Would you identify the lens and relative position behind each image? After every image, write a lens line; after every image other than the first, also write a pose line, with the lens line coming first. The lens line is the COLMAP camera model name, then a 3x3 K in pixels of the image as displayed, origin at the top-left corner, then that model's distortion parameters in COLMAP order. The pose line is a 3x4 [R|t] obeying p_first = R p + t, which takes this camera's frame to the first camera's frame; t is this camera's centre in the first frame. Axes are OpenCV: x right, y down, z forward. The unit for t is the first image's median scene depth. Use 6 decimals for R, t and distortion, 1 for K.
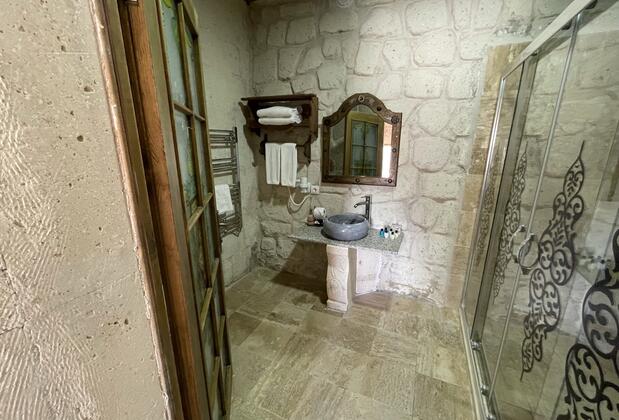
lens RADIAL K [[253.6, 0, 312.3], [0, 253.6, 210.5], [0, 0, 1]] dist [0.001996, 0.000103]
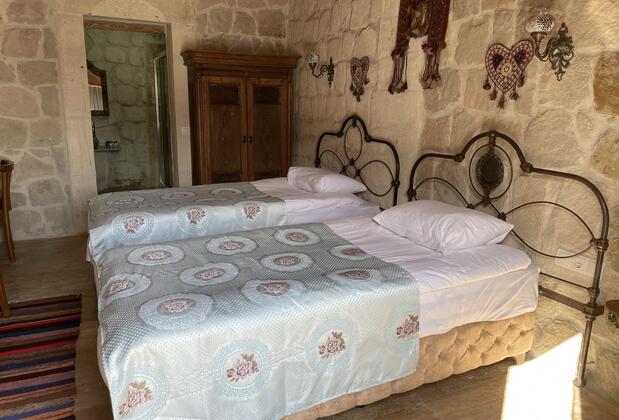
lens RADIAL K [[473.4, 0, 310.6], [0, 473.4, 209.0], [0, 0, 1]] dist [0.004697, 0.001184]
pose [[0.652634, -0.164451, 0.739611, -1.187057], [0.171608, 0.982877, 0.067114, 0.518786], [-0.737983, 0.083122, 0.669680, -1.949844]]
